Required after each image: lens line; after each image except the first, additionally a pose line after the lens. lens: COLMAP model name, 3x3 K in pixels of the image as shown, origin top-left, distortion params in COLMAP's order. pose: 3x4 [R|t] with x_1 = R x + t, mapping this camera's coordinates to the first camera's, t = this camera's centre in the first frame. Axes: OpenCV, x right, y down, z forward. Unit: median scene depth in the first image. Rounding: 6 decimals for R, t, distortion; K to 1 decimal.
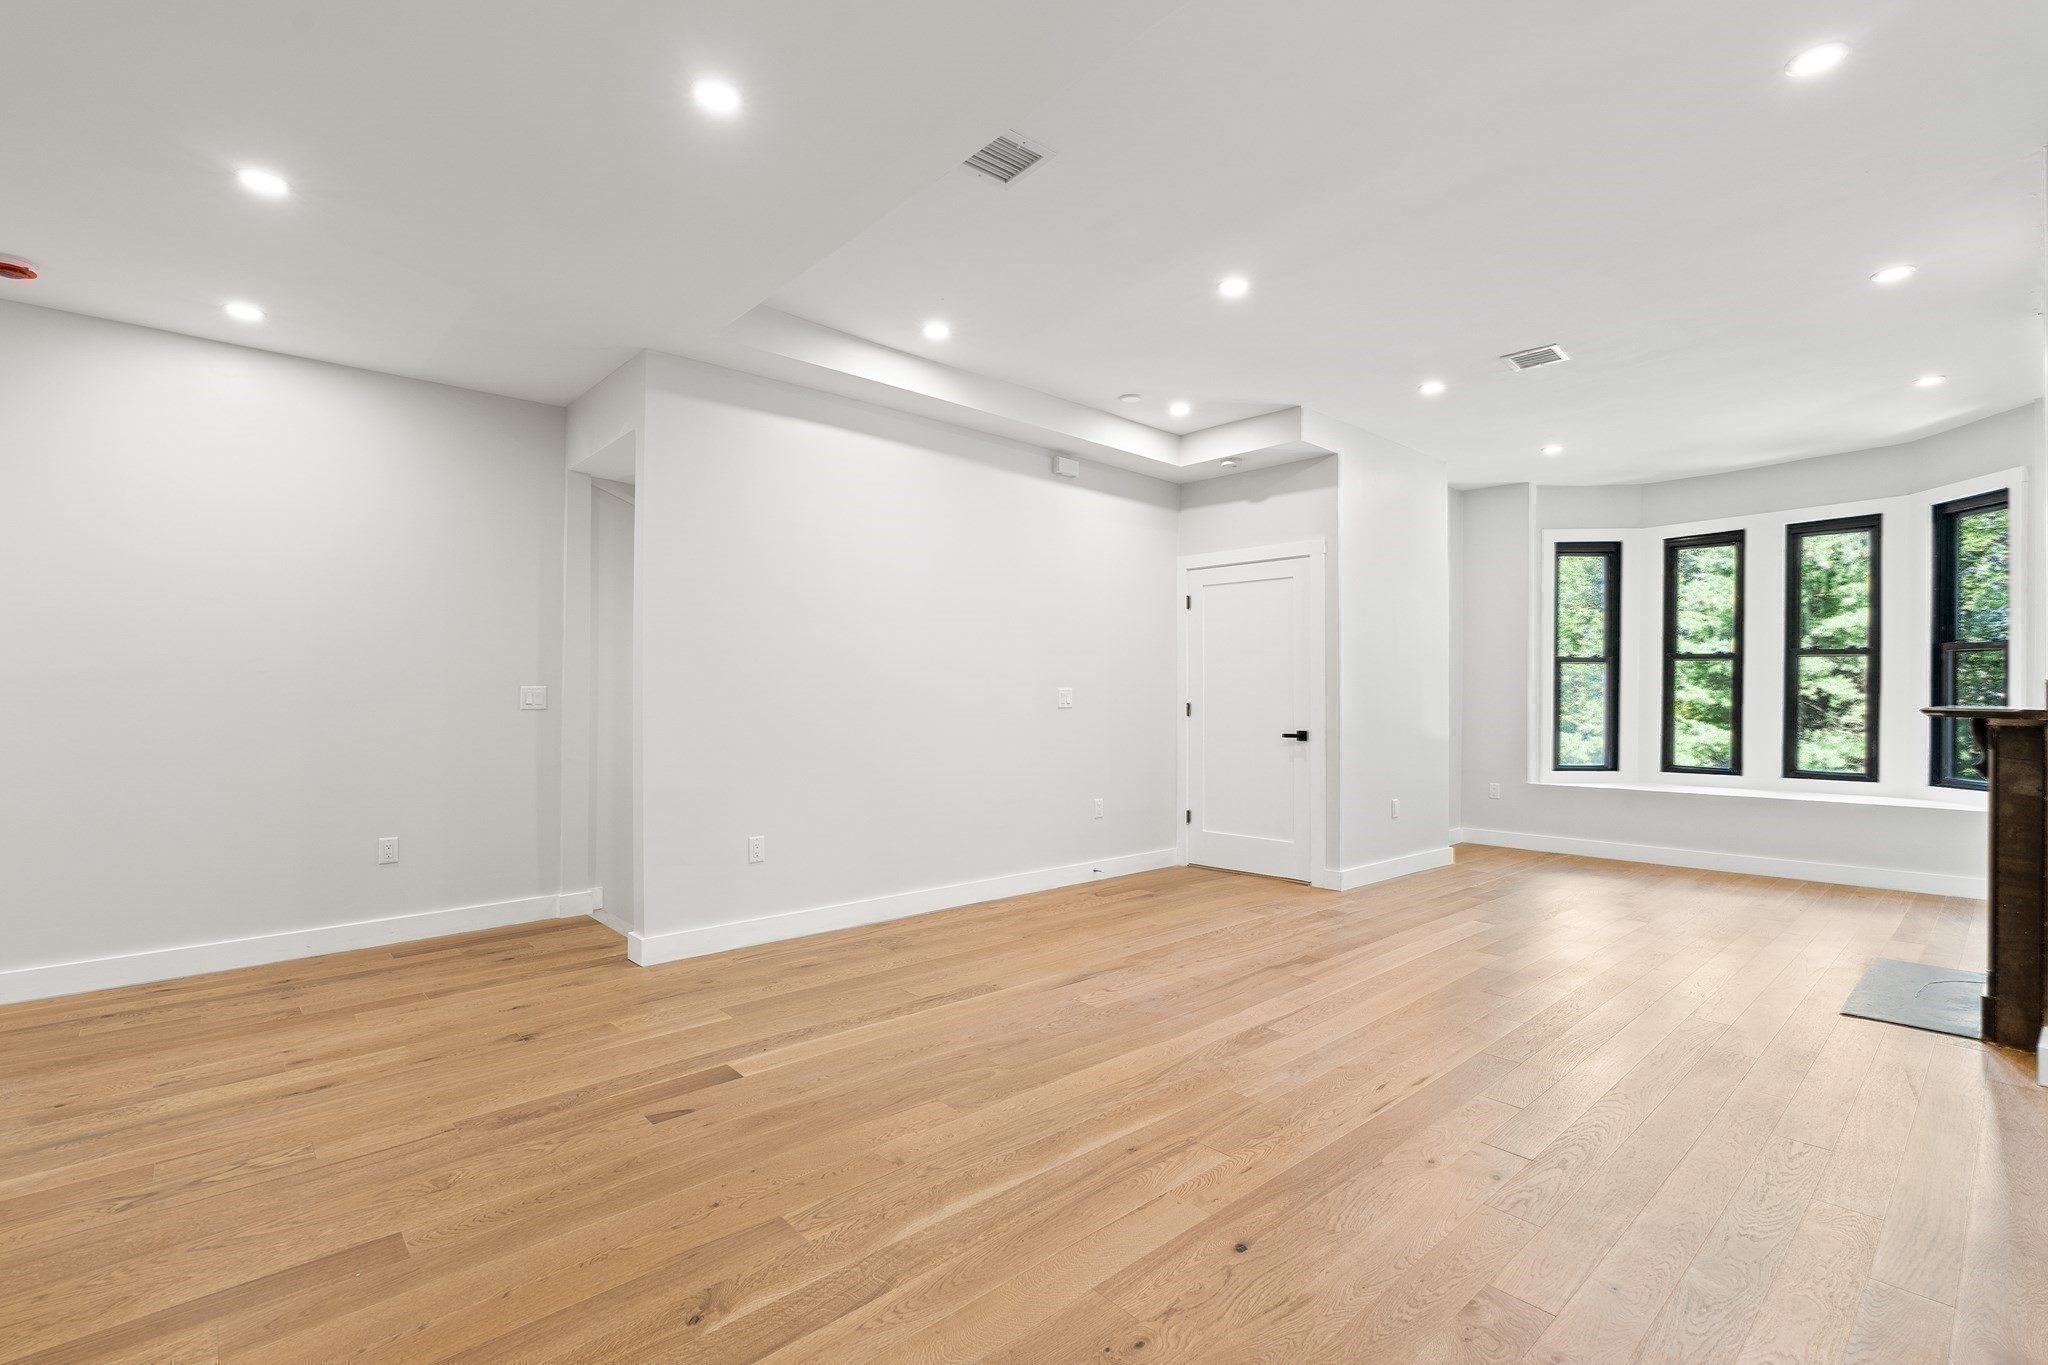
lens RADIAL K [[930.6, 0, 1023.4], [0, 930.6, 682.3], [0, 0, 1]] dist [-0.008392, 0.001711]
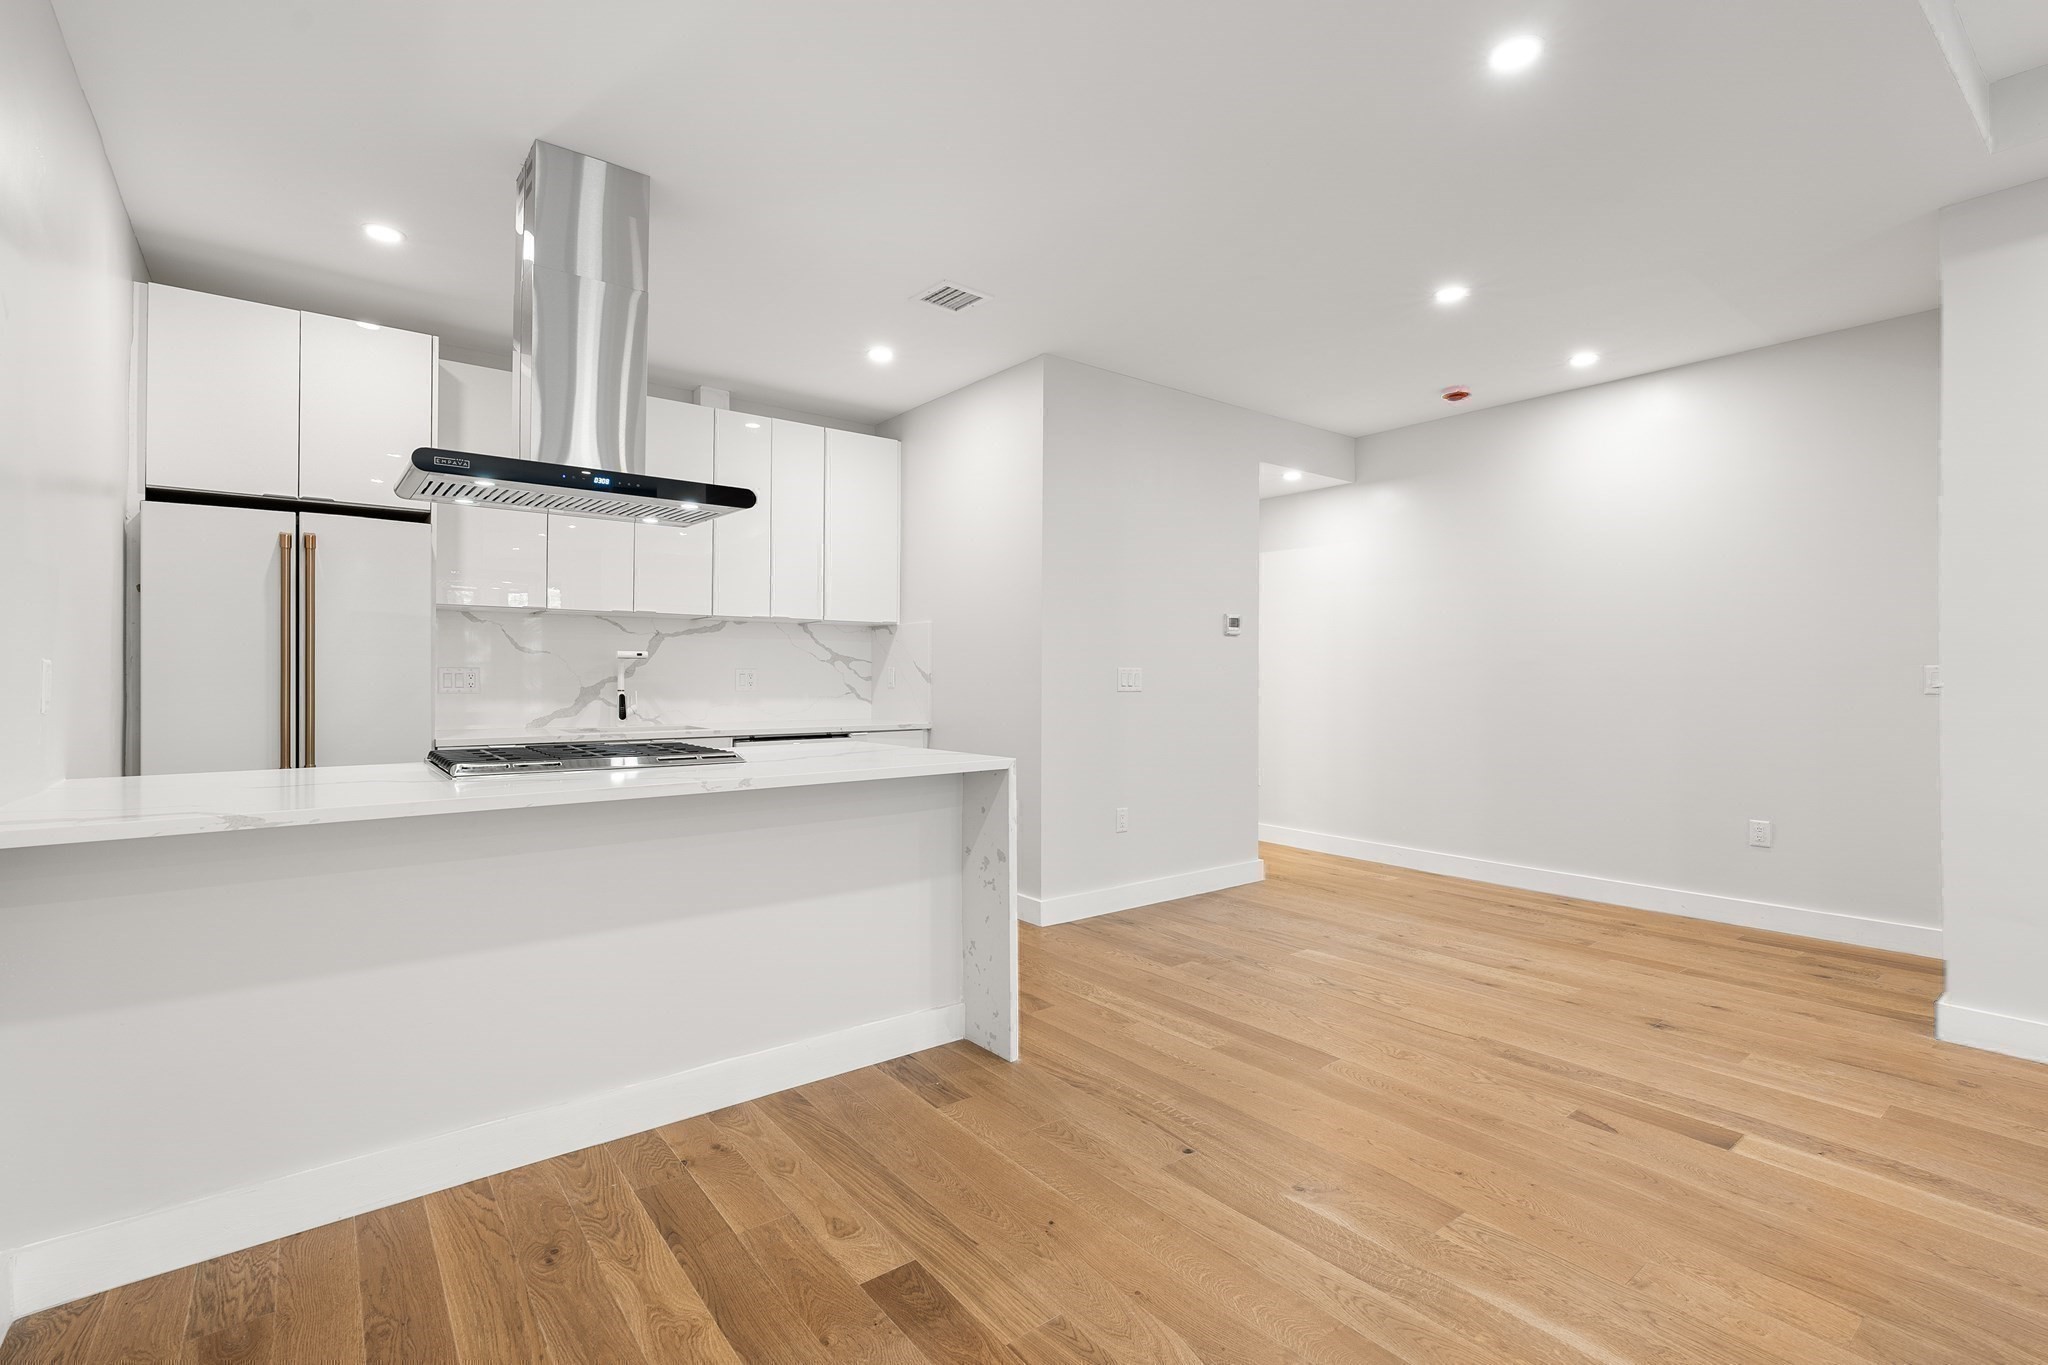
lens RADIAL K [[930.6, 0, 1026.3], [0, 930.6, 676.3], [0, 0, 1]] dist [-0.008392, 0.001711]
pose [[-0.071940, 0.005263, -0.997395, 0.356456], [0.009995, 0.999940, 0.004555, 0.001416], [0.997359, -0.009641, -0.071988, 0.295554]]
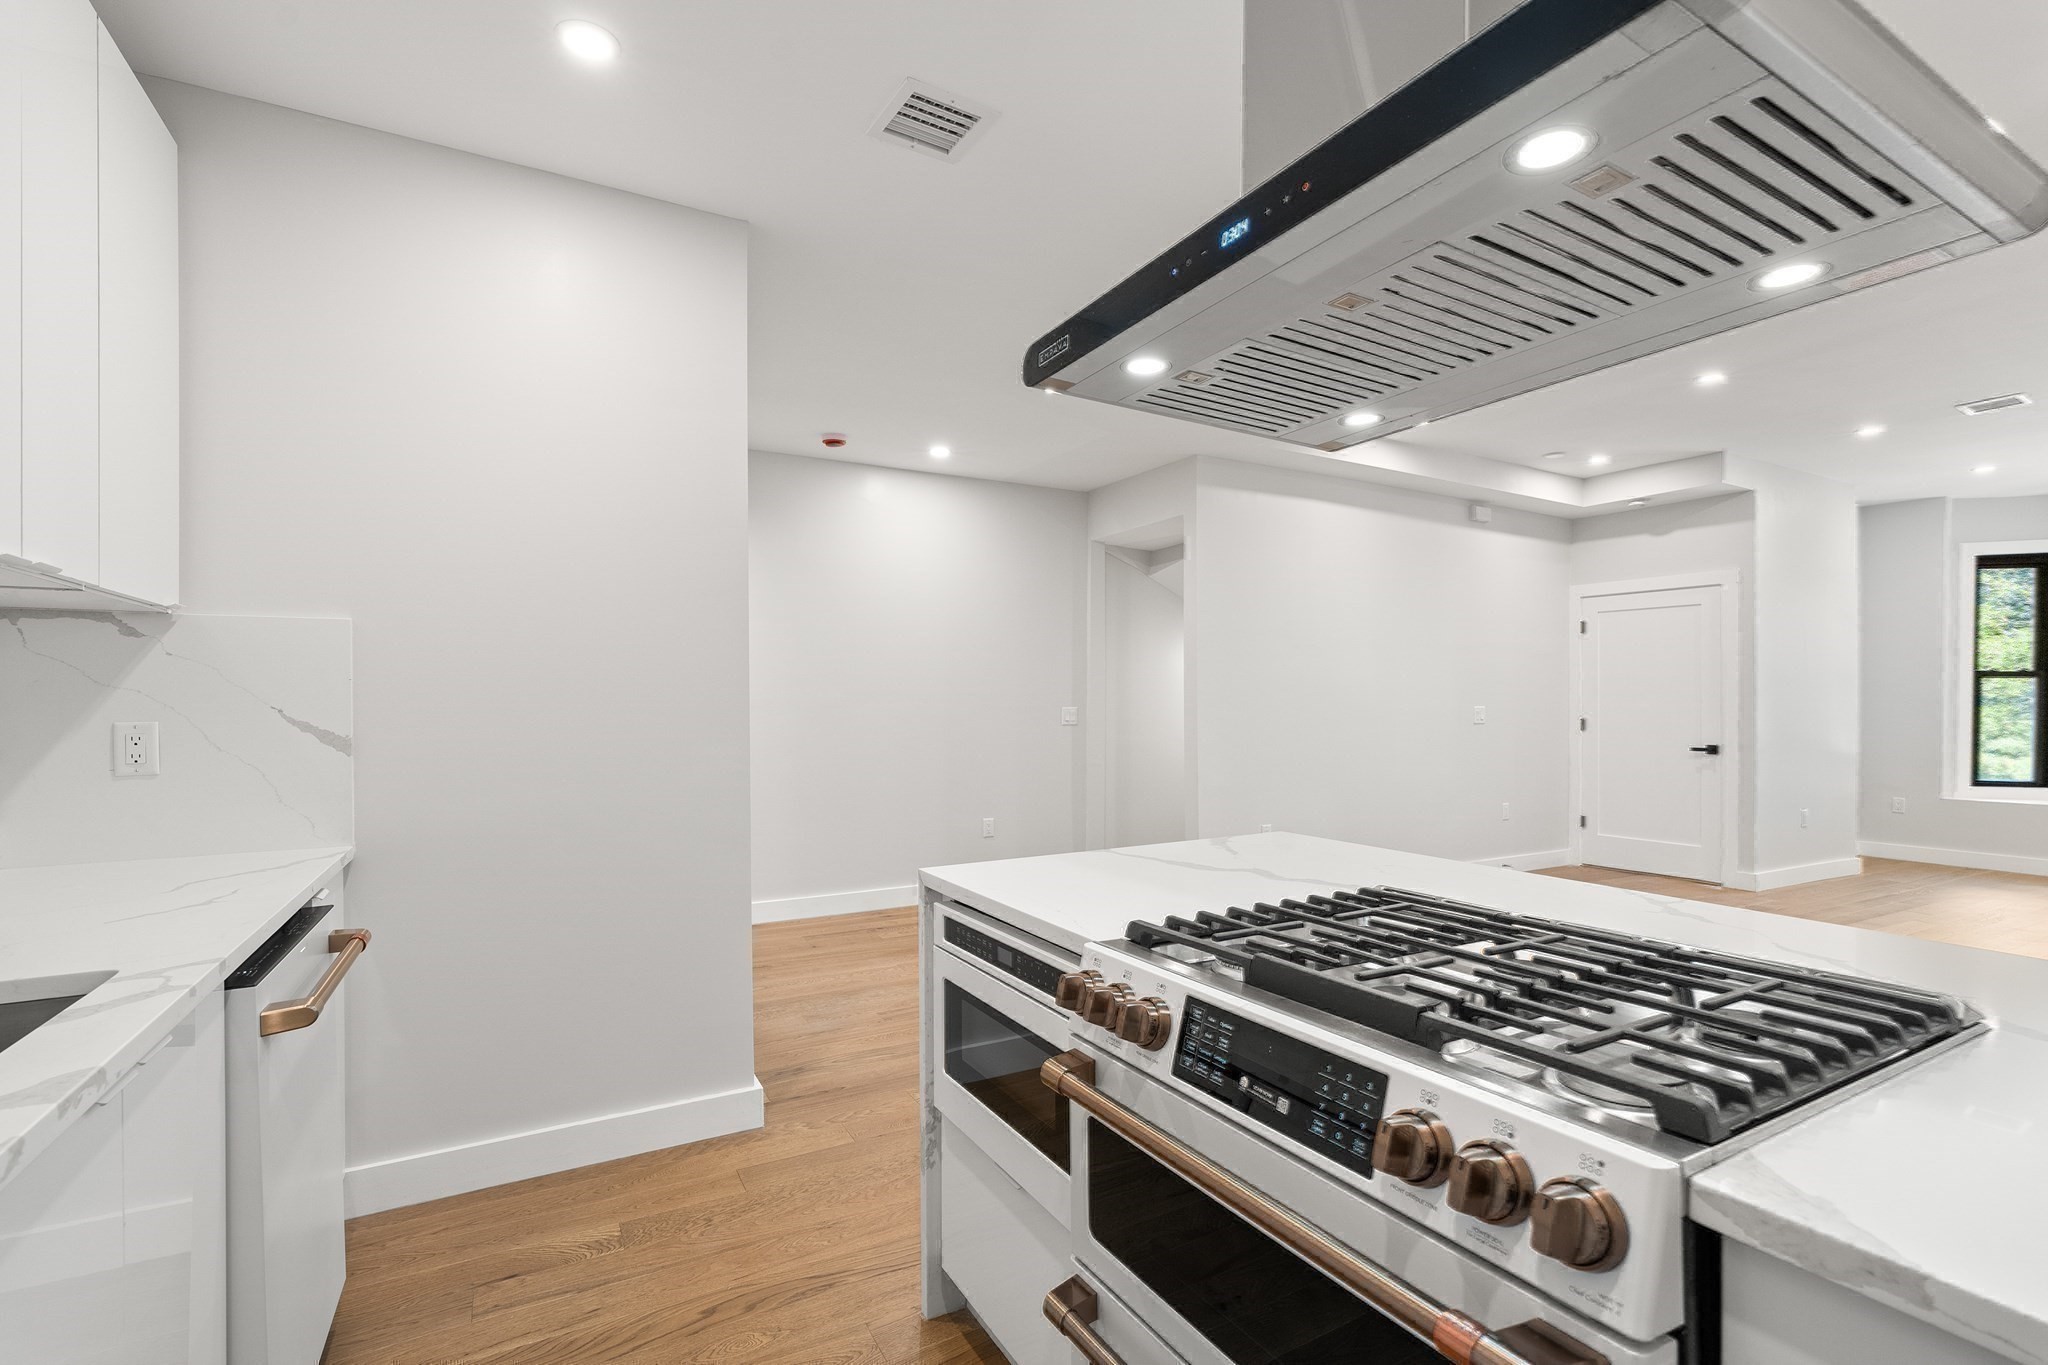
lens RADIAL K [[930.6, 0, 1025.3], [0, 930.6, 702.8], [0, 0, 1]] dist [-0.008392, 0.001711]
pose [[0.972981, -0.003398, -0.230860, -0.314682], [0.006157, 0.999918, 0.011231, -0.019205], [0.230803, -0.012349, 0.972922, -0.329870]]
